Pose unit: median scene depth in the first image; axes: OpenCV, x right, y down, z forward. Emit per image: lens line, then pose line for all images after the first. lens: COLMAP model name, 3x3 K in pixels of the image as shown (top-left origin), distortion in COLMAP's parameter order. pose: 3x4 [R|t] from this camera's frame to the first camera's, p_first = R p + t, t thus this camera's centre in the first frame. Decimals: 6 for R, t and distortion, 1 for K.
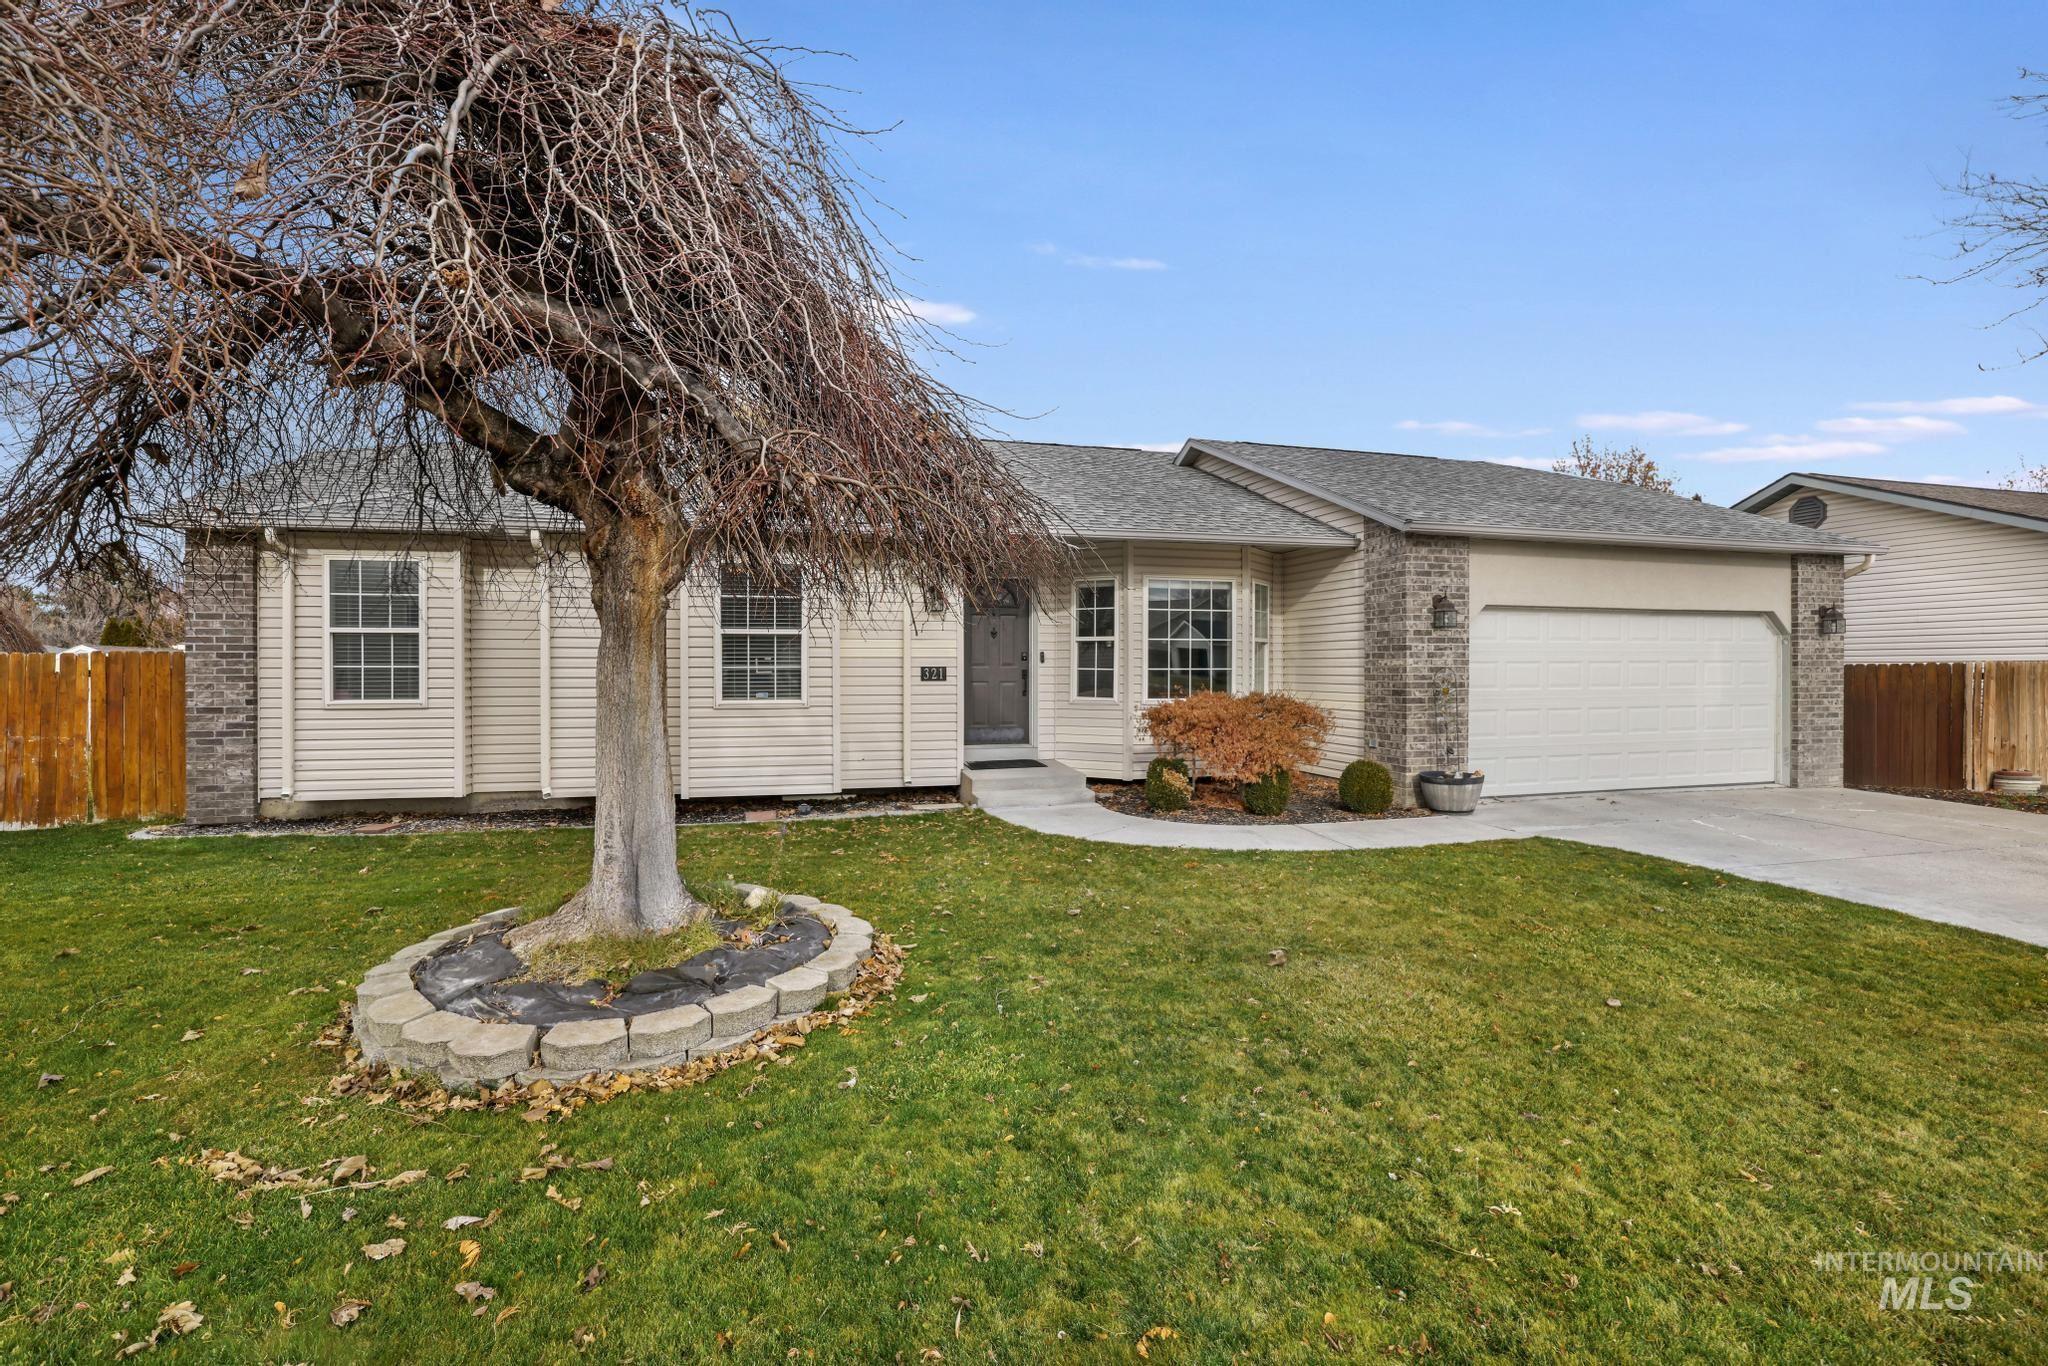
lens RADIAL K [[897.8, 0, 1024.0], [0, 897.8, 683.0], [0, 0, 1]] dist [-0.050773, 0.019559]
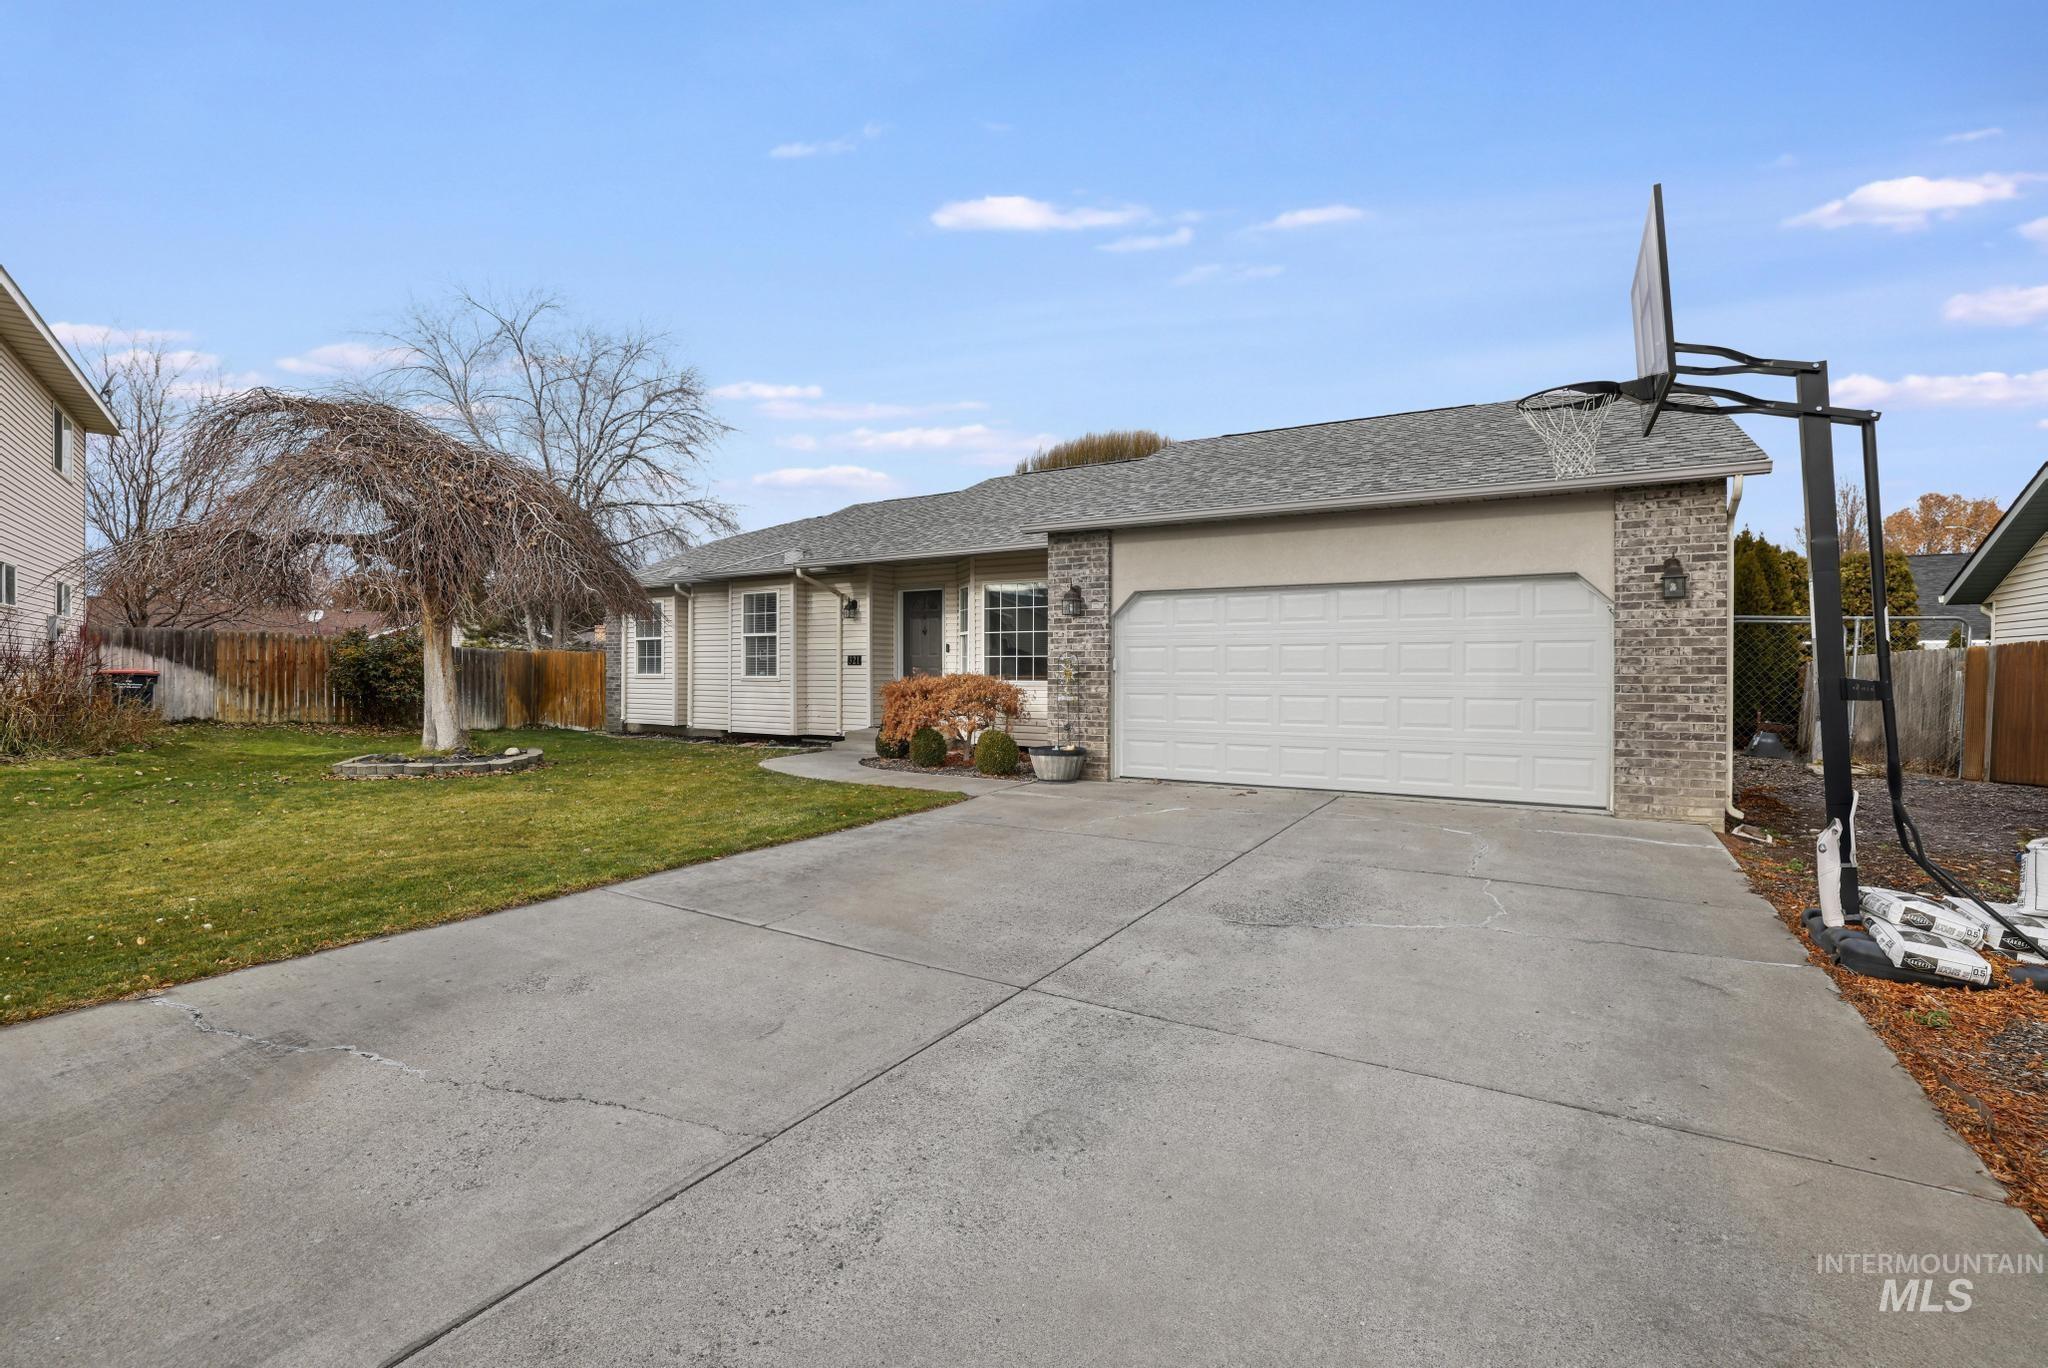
lens RADIAL K [[897.8, 0, 1024.0], [0, 897.8, 684.0], [0, 0, 1]] dist [-0.050773, 0.019559]
pose [[0.721422, 0.017996, -0.692262, 1.177437], [-0.012089, 0.999837, 0.013392, 0.007938], [0.692390, -0.001293, 0.721522, 0.154517]]
